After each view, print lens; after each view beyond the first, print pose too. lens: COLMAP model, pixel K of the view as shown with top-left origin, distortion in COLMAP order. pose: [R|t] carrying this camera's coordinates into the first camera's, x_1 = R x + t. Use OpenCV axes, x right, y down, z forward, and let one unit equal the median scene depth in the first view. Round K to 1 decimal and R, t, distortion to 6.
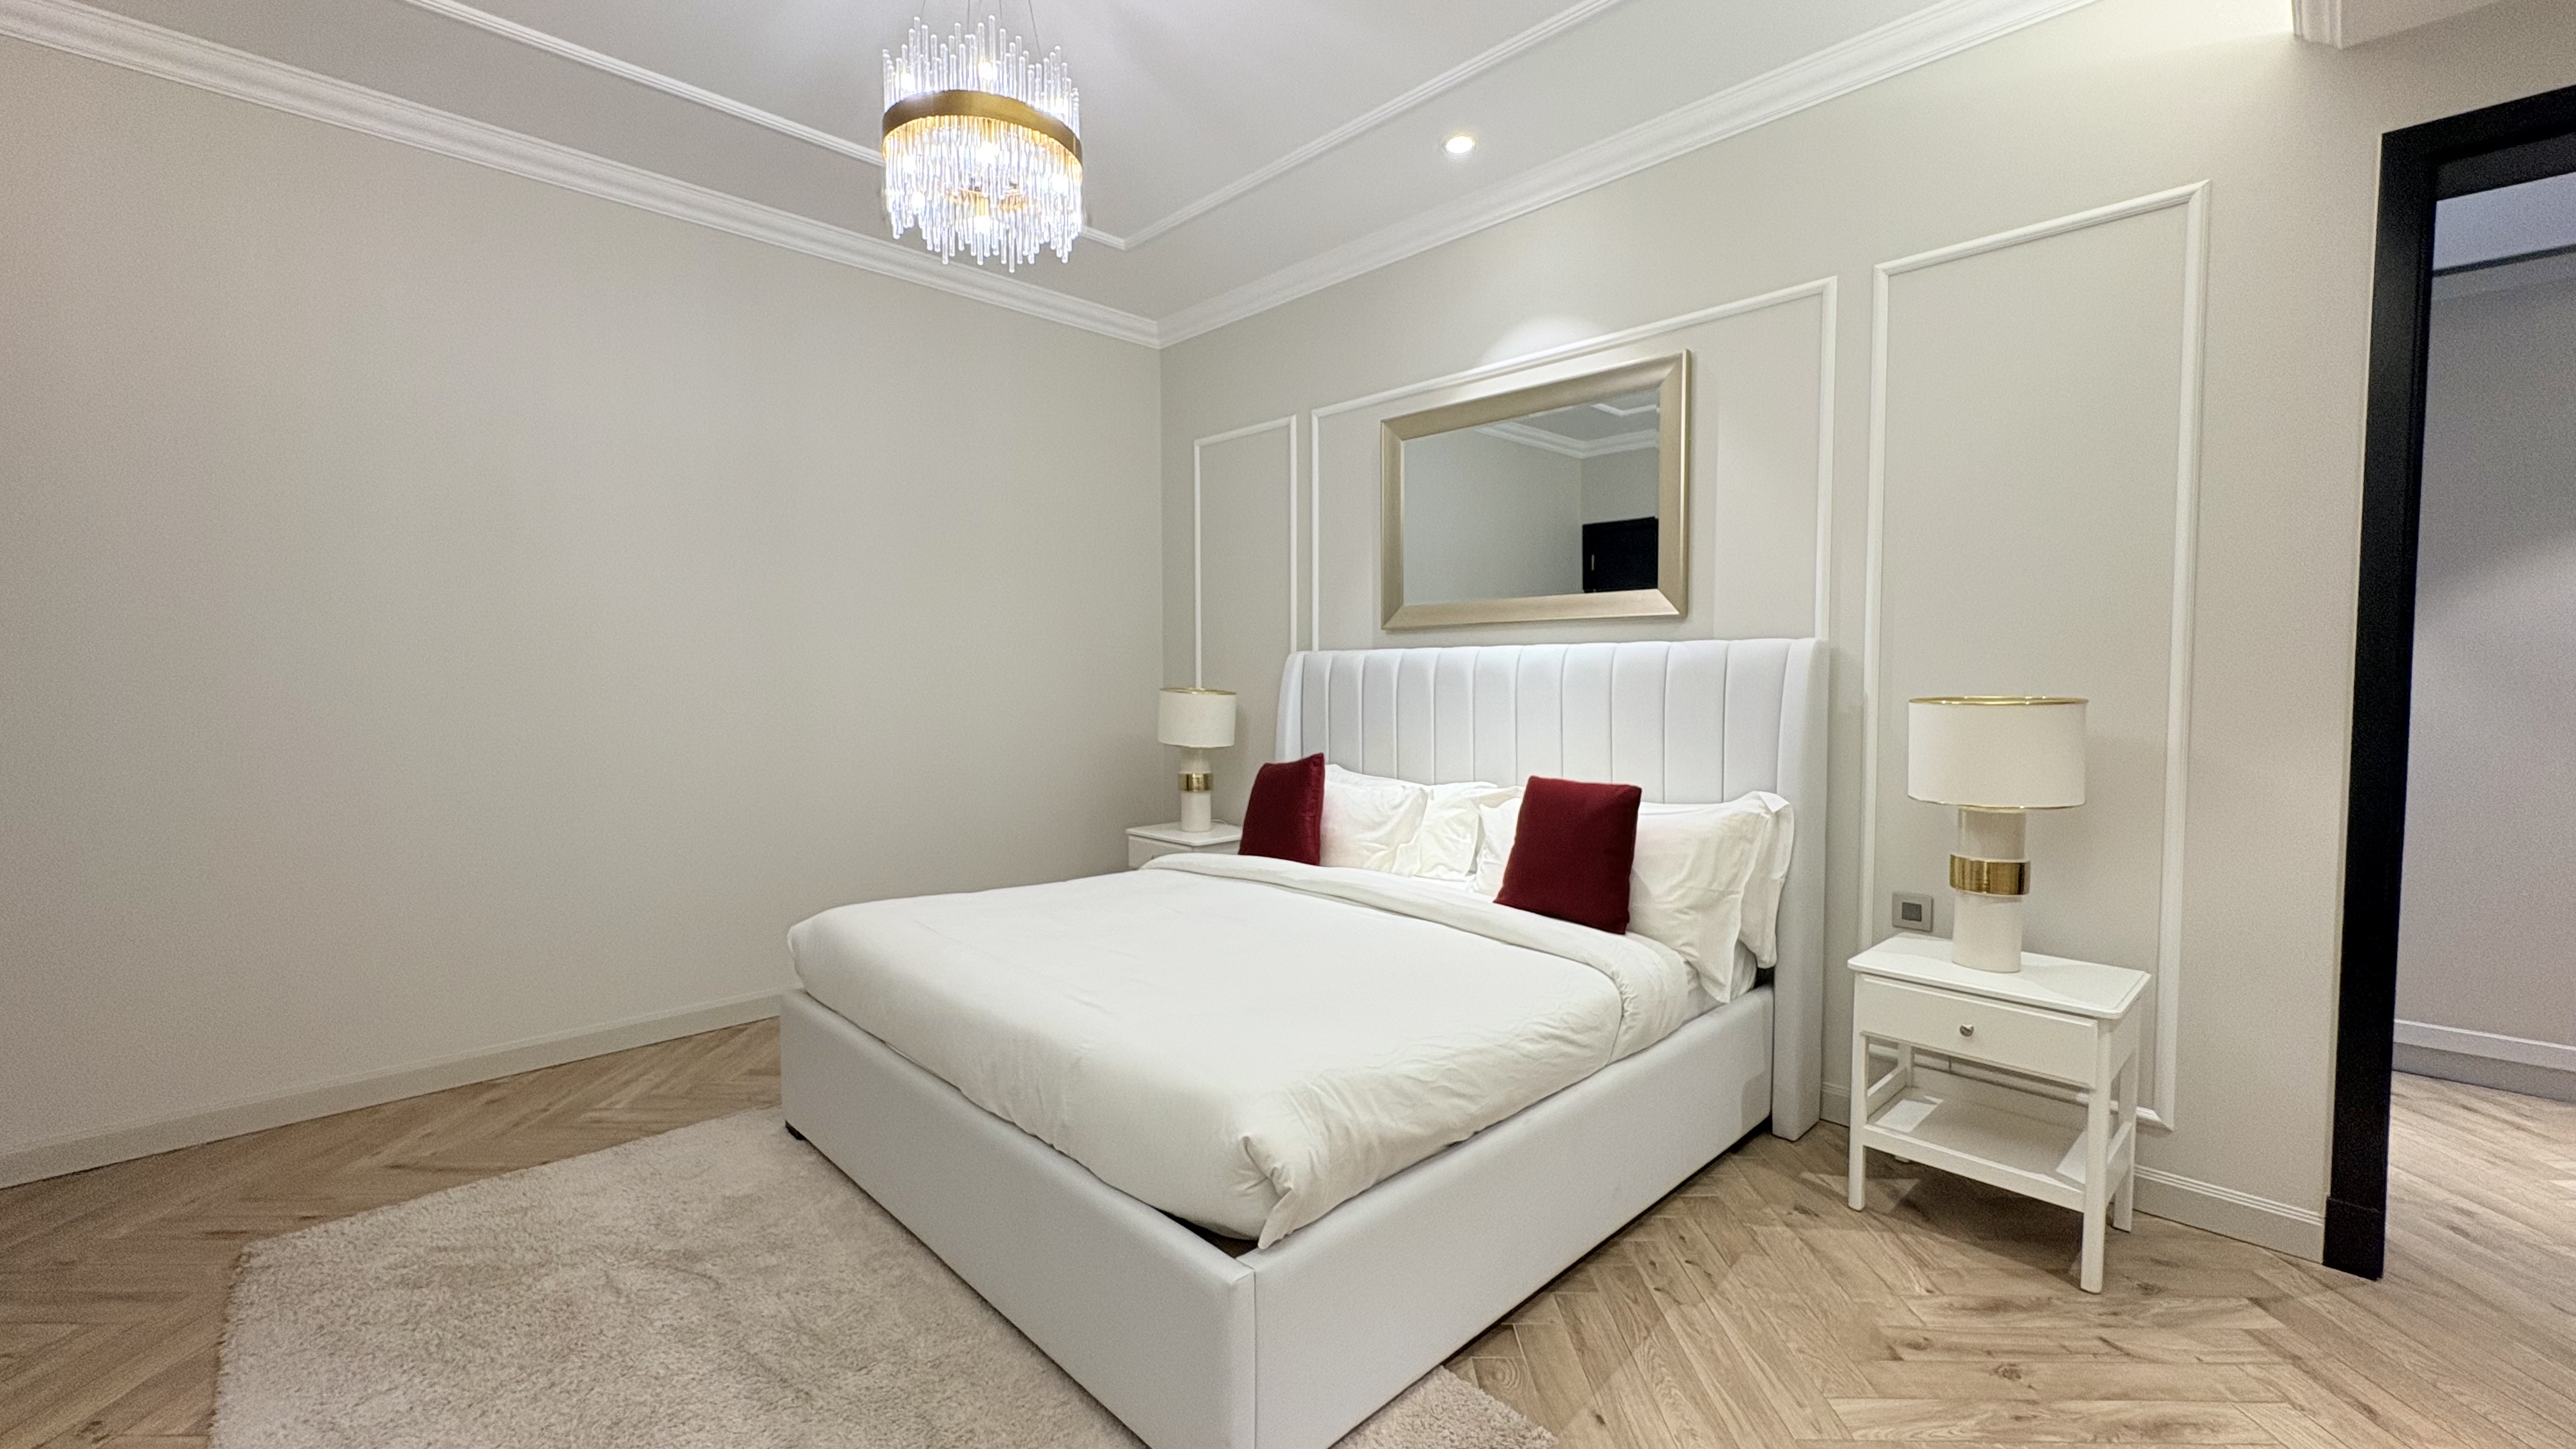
lens RADIAL K [[1022.0, 0, 1288.0], [0, 1022.0, 724.5], [0, 0, 1]] dist [-0.003604, -0.000390]
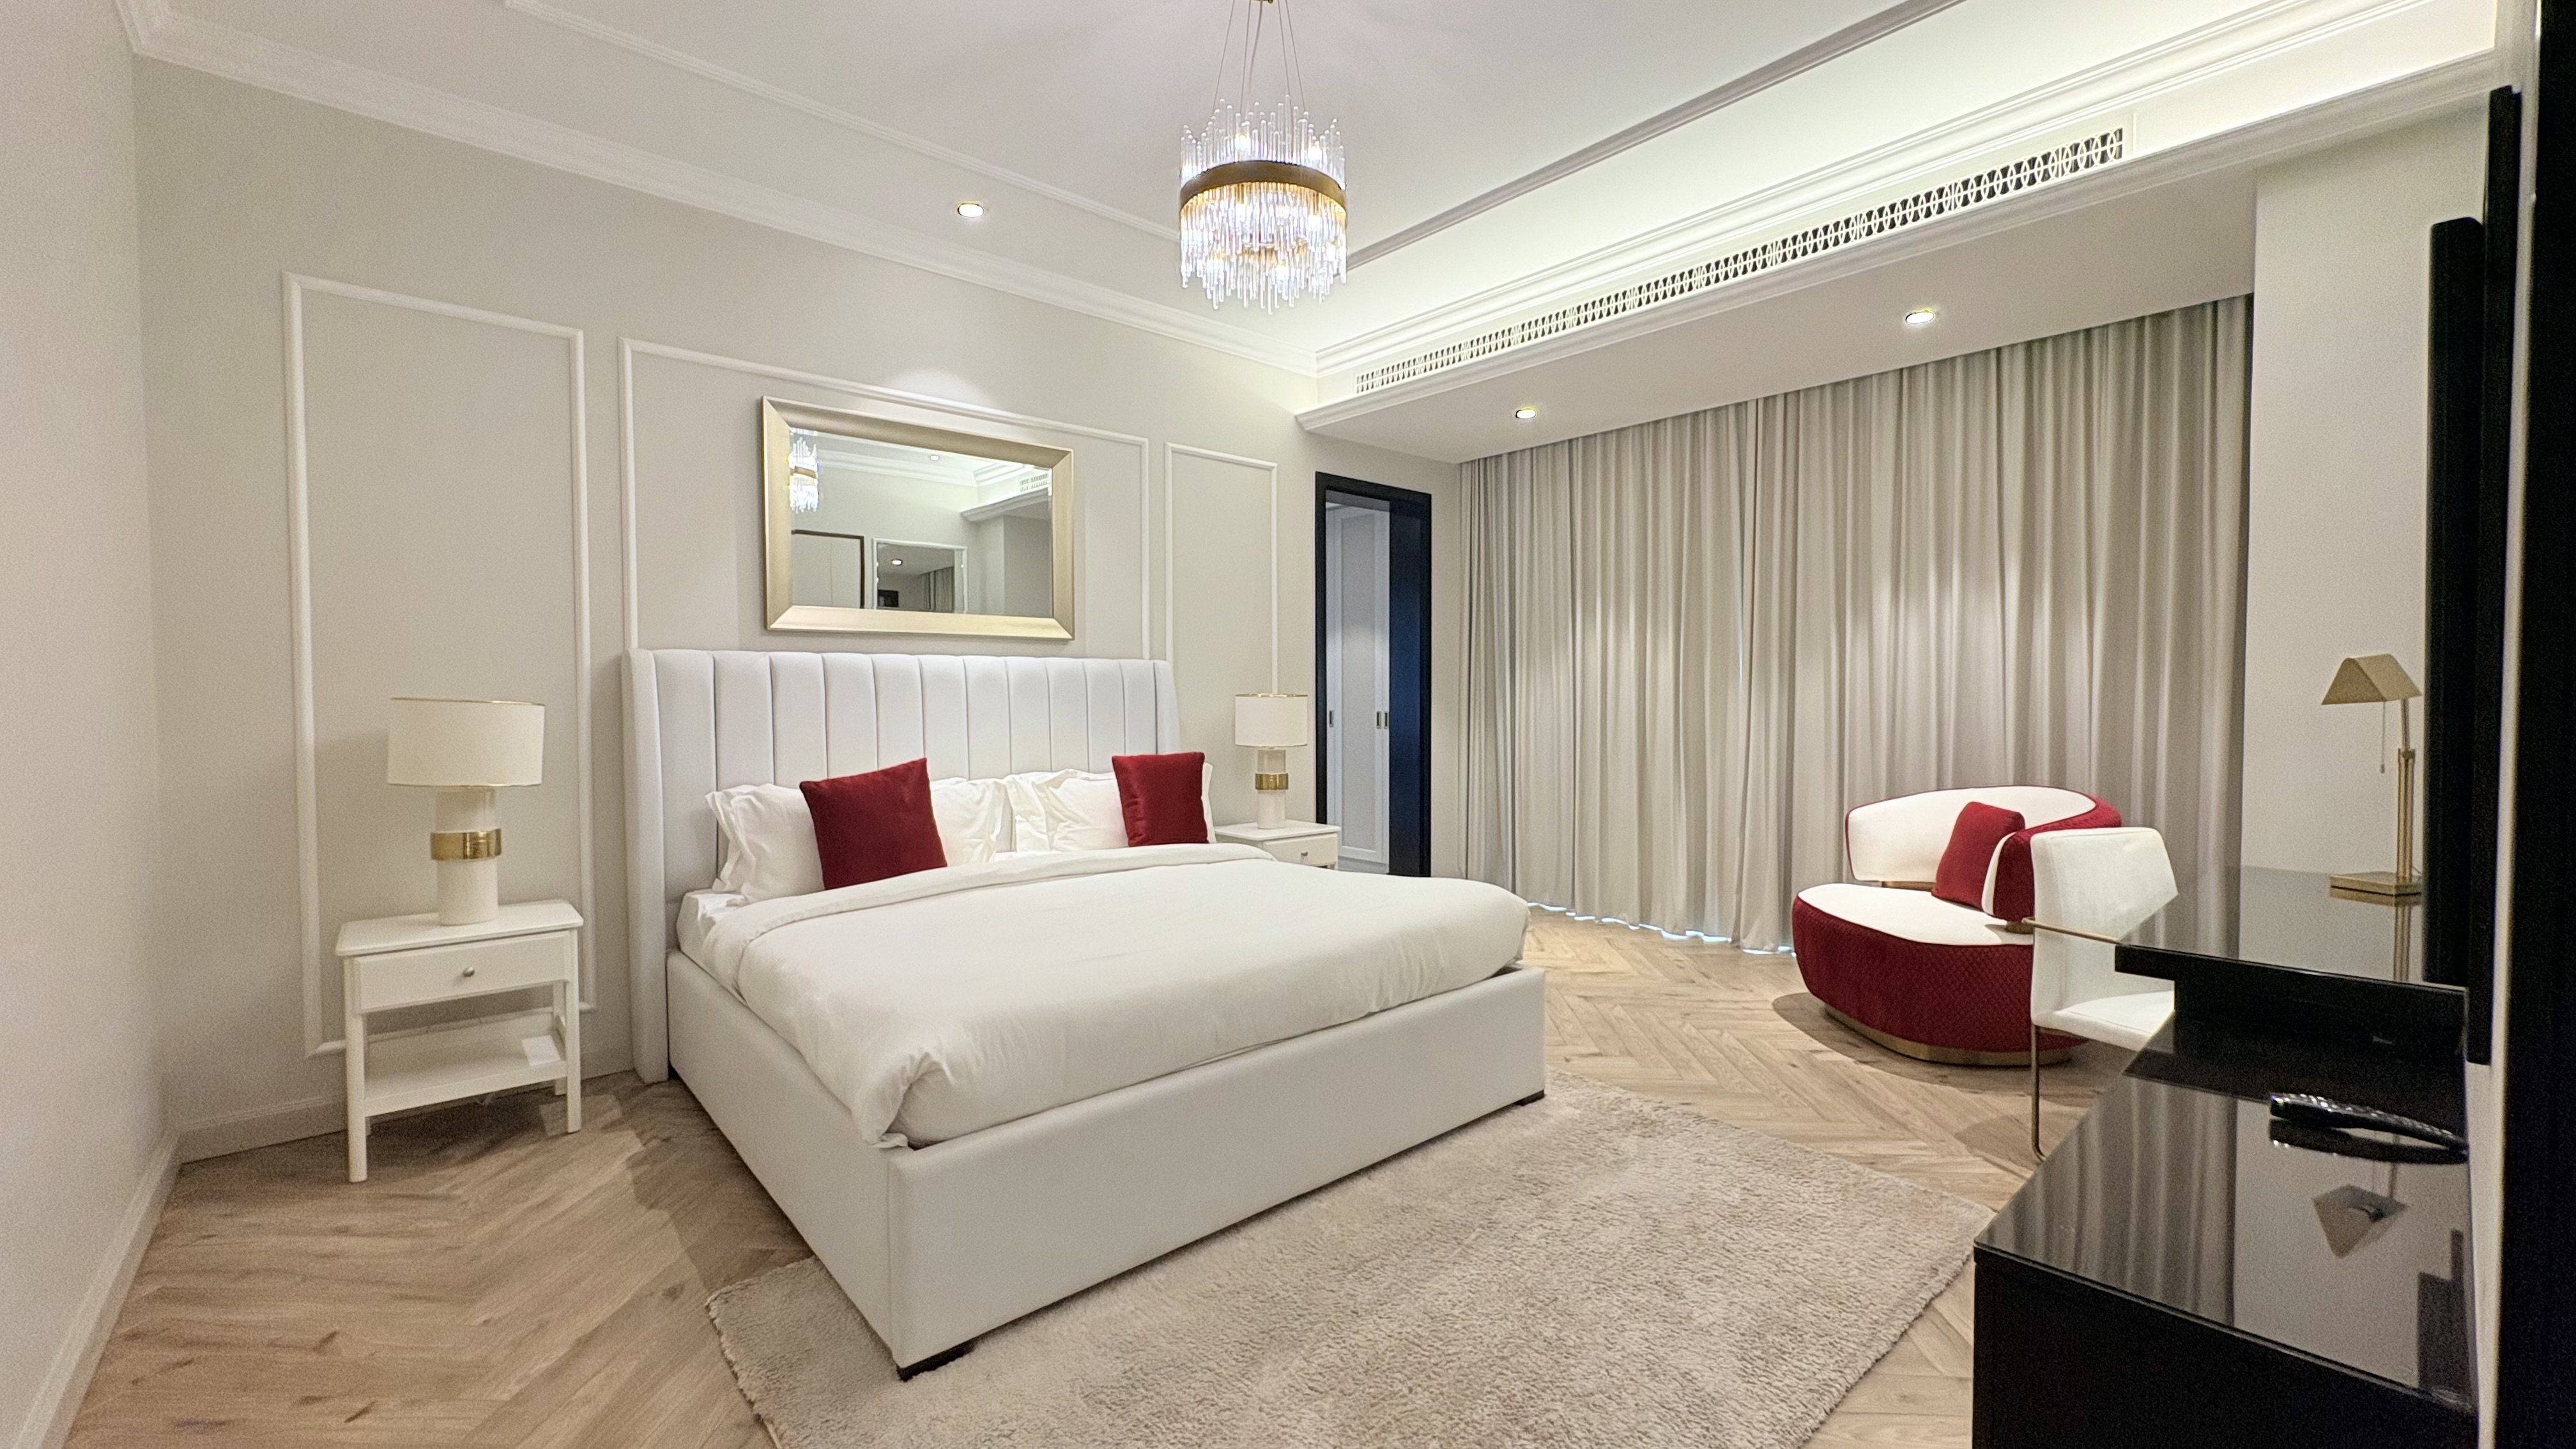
lens RADIAL K [[1022.0, 0, 1288.0], [0, 1022.0, 724.5], [0, 0, 1]] dist [-0.003604, -0.000390]
pose [[0.055025, -0.037716, 0.997772, -0.959154], [0.044101, 0.998403, 0.035308, -0.025806], [-0.997511, 0.042060, 0.056601, 0.611118]]
